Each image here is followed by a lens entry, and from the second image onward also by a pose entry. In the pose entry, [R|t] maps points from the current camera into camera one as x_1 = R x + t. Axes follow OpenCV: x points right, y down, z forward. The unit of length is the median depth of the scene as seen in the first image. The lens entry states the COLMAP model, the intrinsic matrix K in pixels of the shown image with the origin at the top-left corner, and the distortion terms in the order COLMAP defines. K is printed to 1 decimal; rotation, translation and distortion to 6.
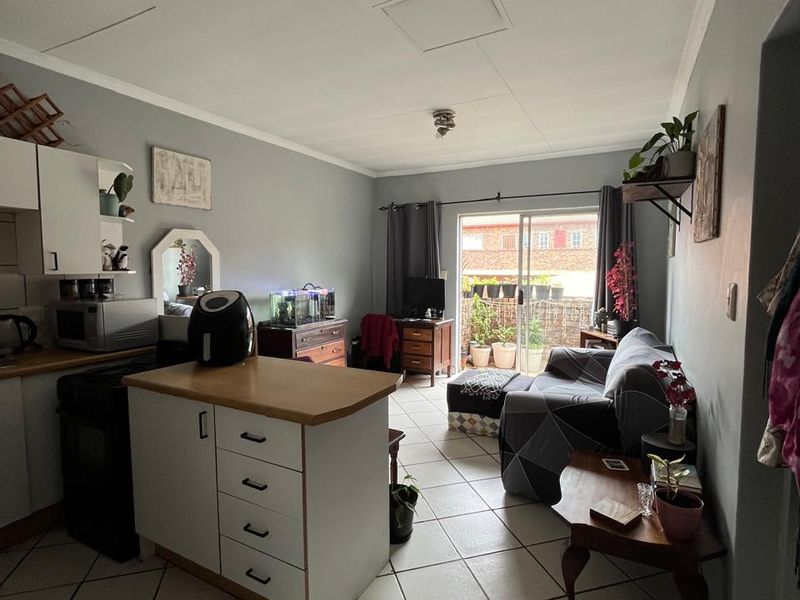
lens RADIAL K [[429.5, 0, 401.8], [0, 429.5, 298.8], [0, 0, 1]] dist [-0.006073, -0.001263]
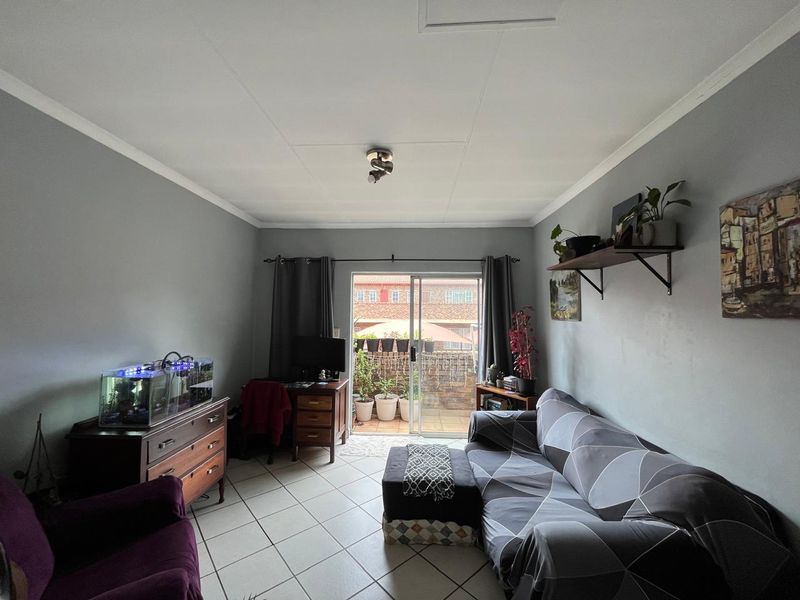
lens RADIAL K [[322.4, 0, 399.6], [0, 322.4, 298.5], [0, 0, 1]] dist [-0.003673, -0.000435]
pose [[0.905077, 0.029886, 0.424197, -0.108859], [0.022040, 0.992890, -0.116977, -0.056568], [-0.424677, 0.115223, 0.897983, 0.359214]]
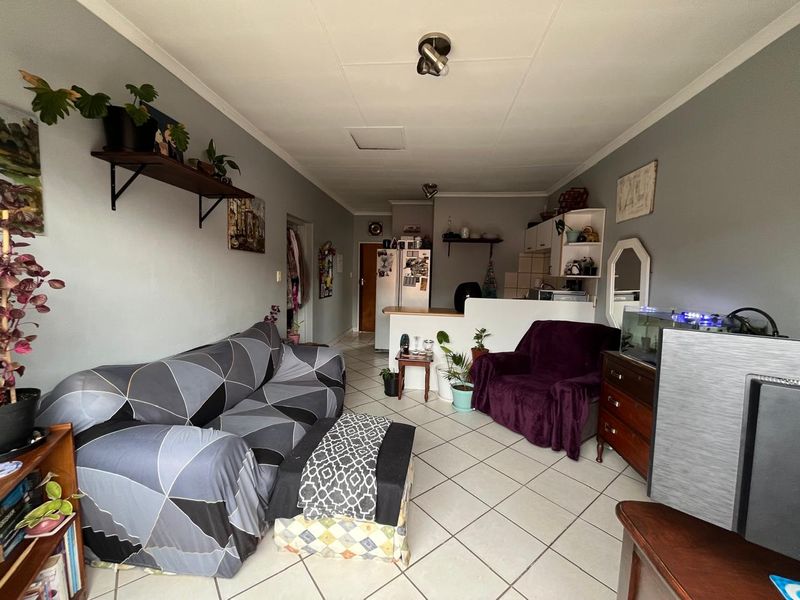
lens RADIAL K [[322.4, 0, 399.6], [0, 322.4, 298.5], [0, 0, 1]] dist [-0.003673, -0.000435]
pose [[-0.922774, 0.017883, -0.384927, 0.296041], [-0.045082, 0.987053, 0.153929, -0.091060], [0.382696, 0.159395, -0.910020, 1.253661]]
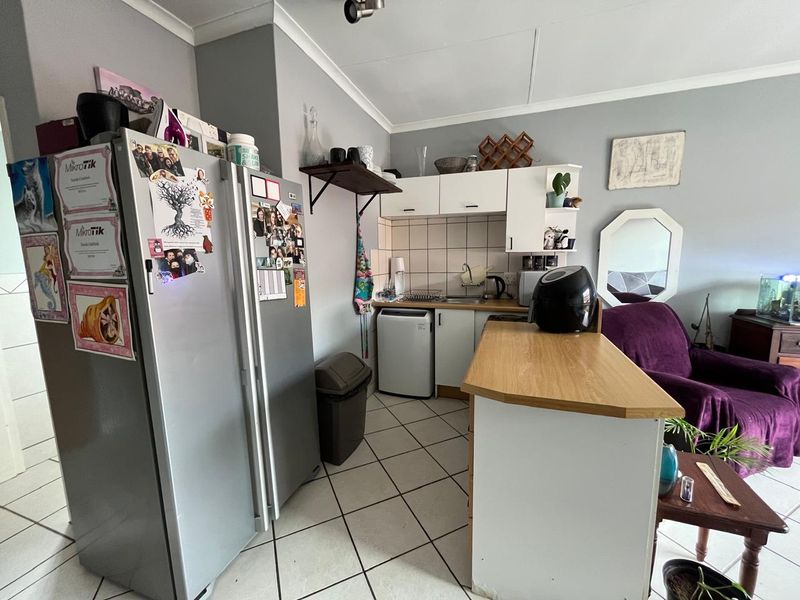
lens RADIAL K [[322.4, 0, 399.6], [0, 322.4, 298.5], [0, 0, 1]] dist [-0.003673, -0.000435]
pose [[0.155883, 0.130913, -0.979062, 0.169211], [-0.057607, 0.990696, 0.123296, -0.005854], [0.986094, 0.037181, 0.161975, 0.234250]]
